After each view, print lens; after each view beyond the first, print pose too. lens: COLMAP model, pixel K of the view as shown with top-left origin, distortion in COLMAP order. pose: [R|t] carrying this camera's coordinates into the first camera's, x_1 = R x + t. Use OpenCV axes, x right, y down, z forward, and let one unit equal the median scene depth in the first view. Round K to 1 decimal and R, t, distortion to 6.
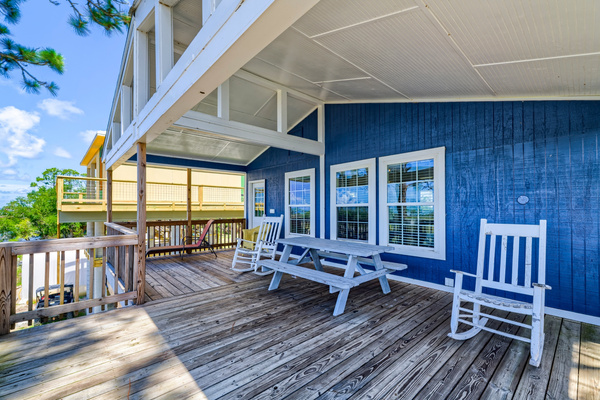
lens RADIAL K [[260.8, 0, 298.3], [0, 260.8, 202.2], [0, 0, 1]] dist [0.008041, 0.000803]
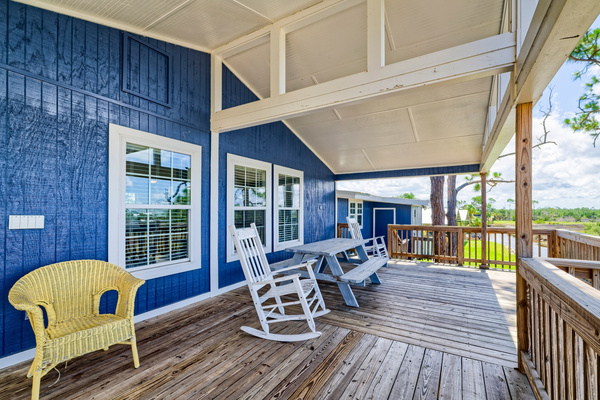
lens RADIAL K [[260.8, 0, 301.4], [0, 260.8, 209.1], [0, 0, 1]] dist [0.008041, 0.000803]
pose [[-0.300872, 0.012777, 0.953579, -0.711026], [-0.011737, 0.999785, -0.017100, 0.027438], [-0.953592, -0.016337, -0.300657, 1.164214]]
